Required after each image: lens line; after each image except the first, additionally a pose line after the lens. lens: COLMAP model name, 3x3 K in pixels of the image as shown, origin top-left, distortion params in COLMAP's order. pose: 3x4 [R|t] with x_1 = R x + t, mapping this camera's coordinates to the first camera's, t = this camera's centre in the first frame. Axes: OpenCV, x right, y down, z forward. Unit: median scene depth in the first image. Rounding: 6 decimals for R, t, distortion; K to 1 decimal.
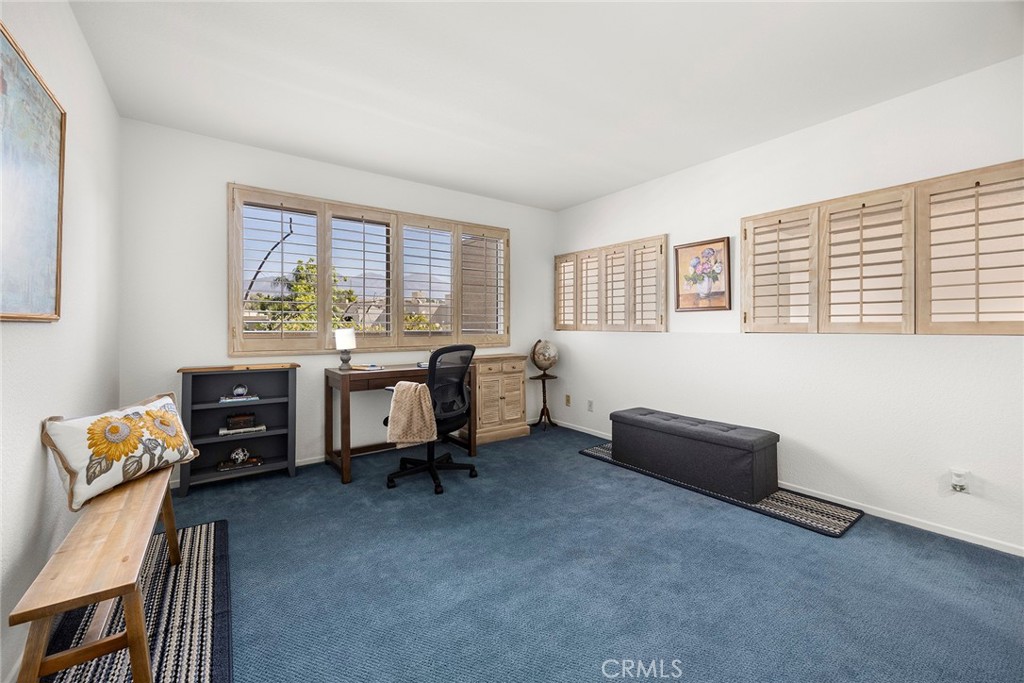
lens RADIAL K [[404.7, 0, 513.5], [0, 404.7, 335.0], [0, 0, 1]] dist [-0.000298, -0.000051]
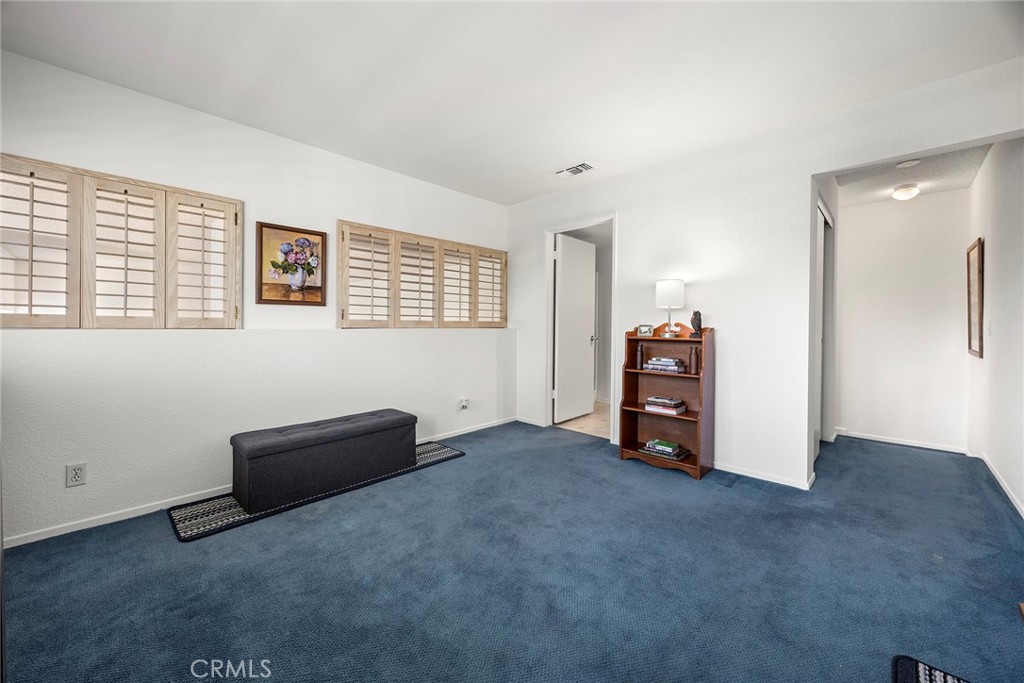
lens RADIAL K [[397.2, 0, 513.5], [0, 397.2, 332.0], [0, 0, 1]] dist [-0.002374, -0.000339]
pose [[-0.183376, -0.020568, 0.982828, -0.488733], [0.012012, 0.999660, 0.023161, -0.013509], [-0.982970, 0.016053, -0.183066, 0.675716]]
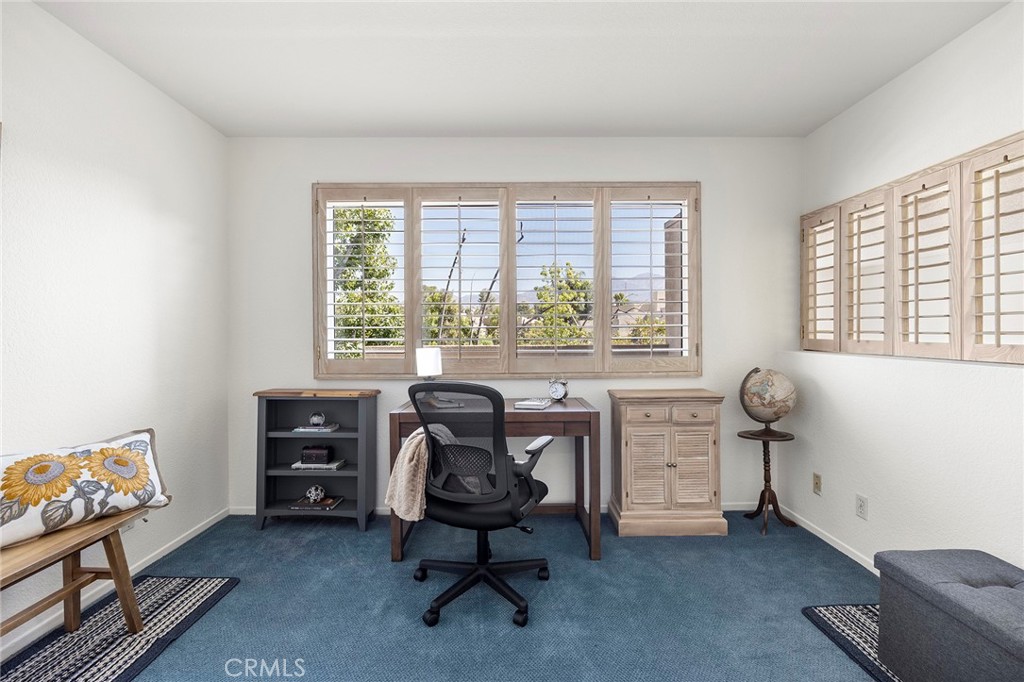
lens RADIAL K [[456.2, 0, 512.0], [0, 456.2, 341.0], [0, 0, 1]] dist [-0.014445, 0.000084]
pose [[0.817322, 0.007645, -0.576131, 0.195840], [-0.009117, 0.999958, 0.000336, -0.029780], [0.576109, 0.004978, 0.817358, 0.376496]]
